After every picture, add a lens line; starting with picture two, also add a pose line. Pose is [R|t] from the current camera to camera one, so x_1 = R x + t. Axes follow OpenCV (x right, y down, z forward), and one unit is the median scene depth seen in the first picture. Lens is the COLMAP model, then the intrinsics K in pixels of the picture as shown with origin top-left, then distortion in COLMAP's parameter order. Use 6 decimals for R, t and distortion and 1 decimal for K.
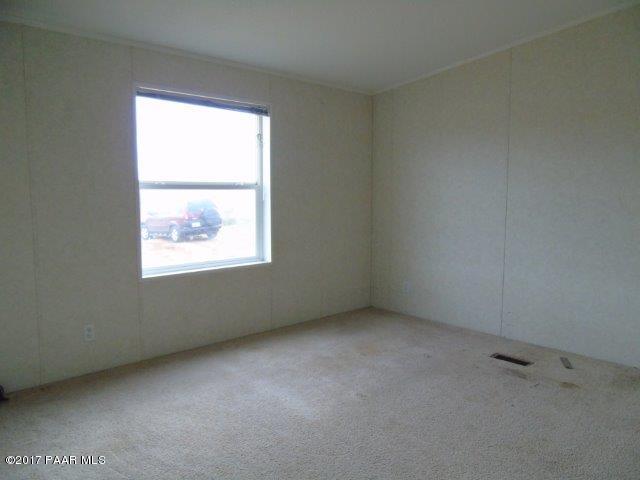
lens RADIAL K [[475.6, 0, 317.9], [0, 475.6, 239.1], [0, 0, 1]] dist [-0.027704, 0.005450]
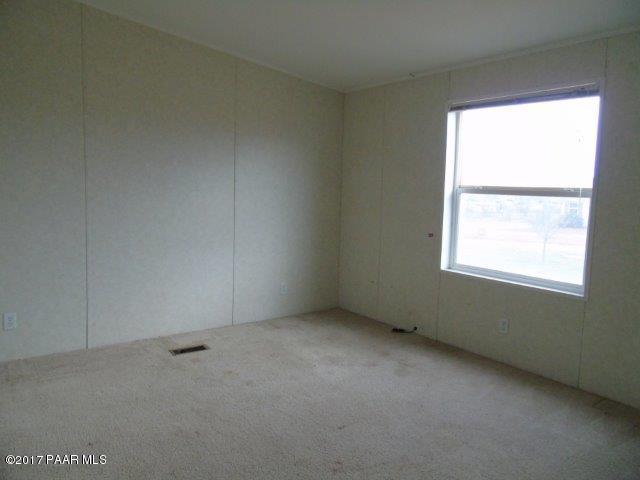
lens RADIAL K [[475.6, 0, 317.9], [0, 475.6, 239.1], [0, 0, 1]] dist [-0.027704, 0.005450]
pose [[-0.098141, 0.082244, -0.991768, 0.750052], [-0.147442, 0.984379, 0.096221, -0.053715], [0.984190, 0.155671, -0.084481, 0.746934]]
